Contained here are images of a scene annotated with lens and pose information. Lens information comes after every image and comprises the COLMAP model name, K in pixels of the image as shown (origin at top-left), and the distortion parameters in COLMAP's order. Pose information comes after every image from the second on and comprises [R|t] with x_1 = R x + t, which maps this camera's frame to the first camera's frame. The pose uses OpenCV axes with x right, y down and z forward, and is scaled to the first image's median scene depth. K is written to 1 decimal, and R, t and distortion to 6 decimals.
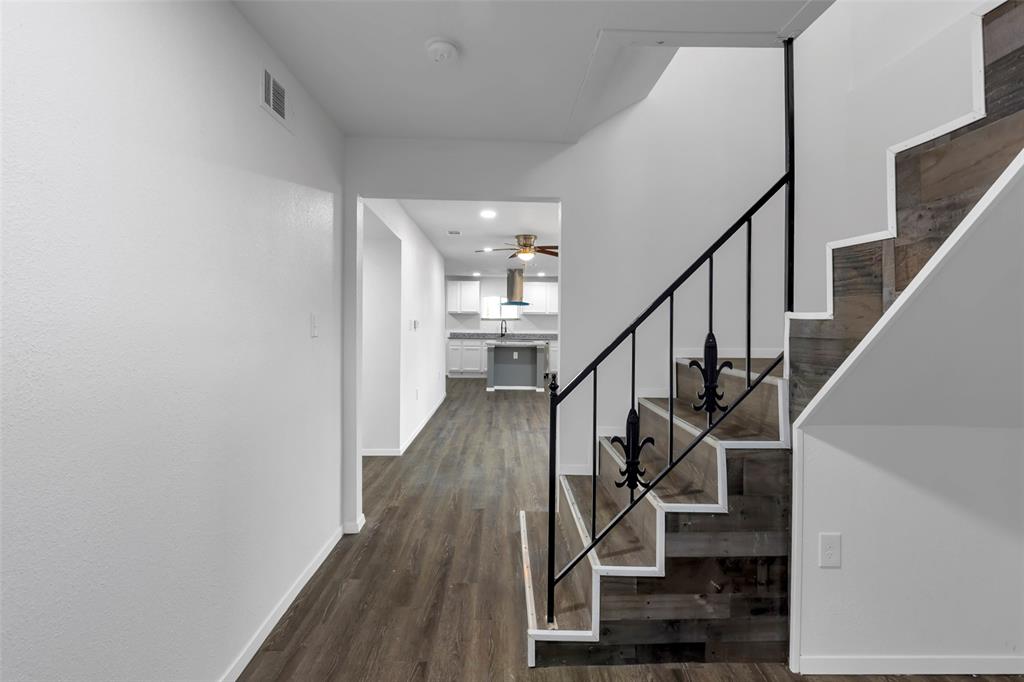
lens RADIAL K [[463.4, 0, 509.0], [0, 463.4, 315.3], [0, 0, 1]] dist [0.002519, 0.000133]
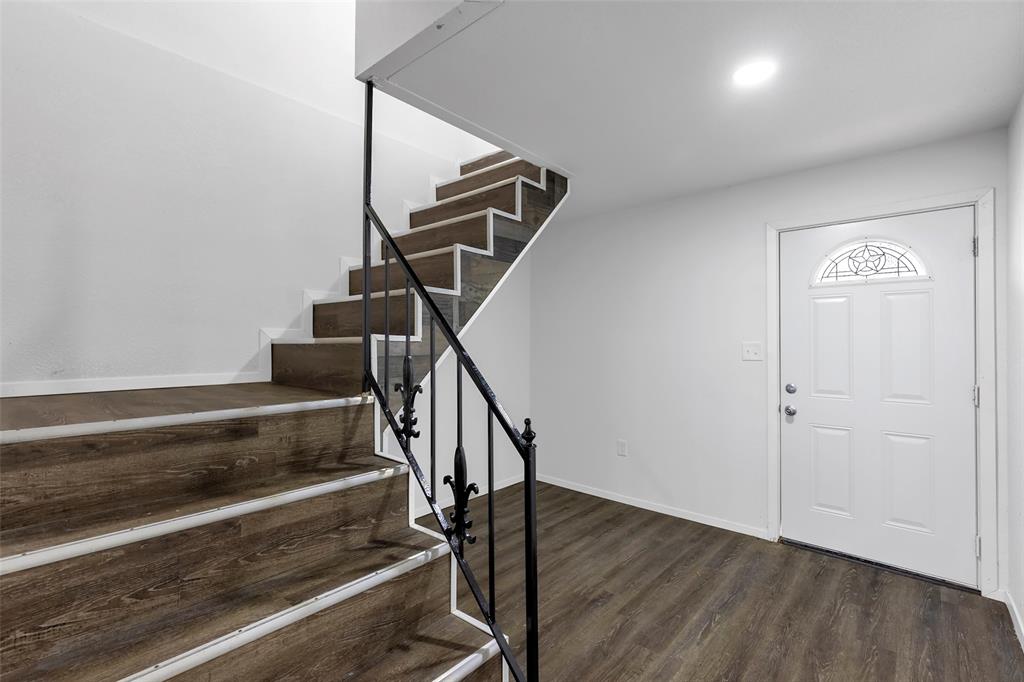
lens RADIAL K [[463.4, 0, 512.7], [0, 463.4, 343.8], [0, 0, 1]] dist [0.002519, 0.000133]
pose [[-0.738275, -0.007848, 0.674454, -0.416867], [-0.014612, 0.999884, -0.004360, 0.016418], [-0.674342, -0.013074, -0.738304, 1.735092]]
